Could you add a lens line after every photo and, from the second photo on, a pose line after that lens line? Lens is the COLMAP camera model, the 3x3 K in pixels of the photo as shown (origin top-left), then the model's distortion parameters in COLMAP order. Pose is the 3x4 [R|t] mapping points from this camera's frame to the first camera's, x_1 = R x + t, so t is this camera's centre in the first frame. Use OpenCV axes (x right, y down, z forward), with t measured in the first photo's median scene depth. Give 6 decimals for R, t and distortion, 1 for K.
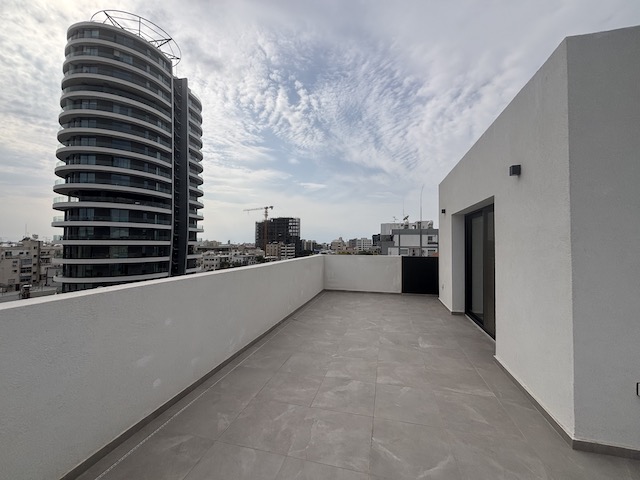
lens RADIAL K [[258.0, 0, 319.3], [0, 258.0, 238.2], [0, 0, 1]] dist [-0.000018, -0.000688]
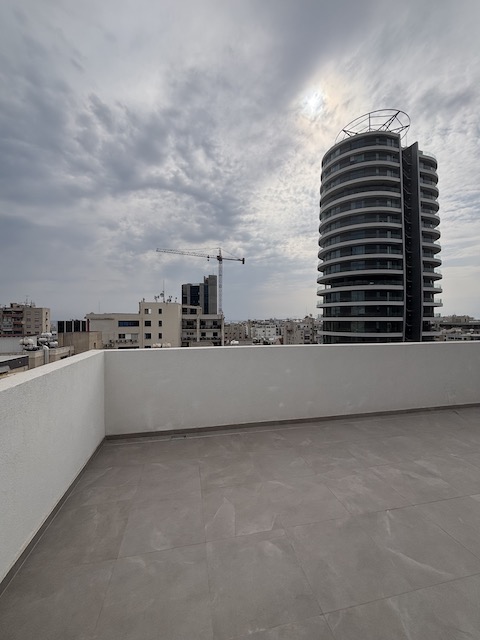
lens RADIAL K [[258.0, 0, 242.4], [0, 258.0, 319.7], [0, 0, 1]] dist [-0.000018, -0.000688]
pose [[0.453595, -0.002909, -0.891203, 0.032411], [0.021969, 0.999727, 0.007918, -0.000763], [0.890937, -0.023171, 0.453535, 0.000568]]
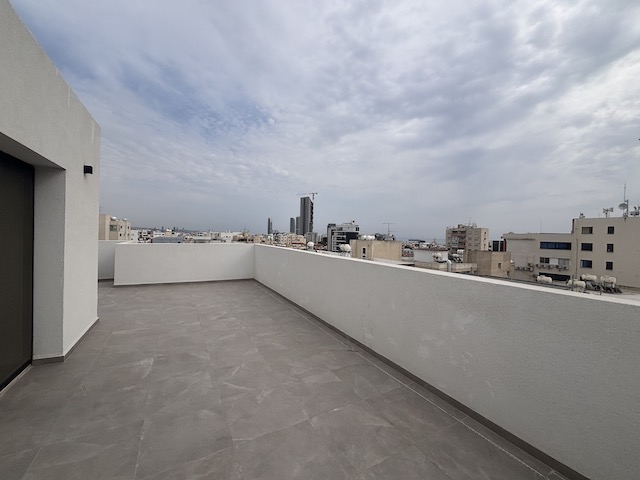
lens RADIAL K [[259.6, 0, 321.9], [0, 259.6, 252.6], [0, 0, 1]] dist [-0.001537, 0.000086]
pose [[-0.716740, 0.025220, -0.696884, 0.039975], [-0.014383, 0.998599, 0.050932, 0.003124], [0.697192, 0.046528, -0.715373, 0.135261]]
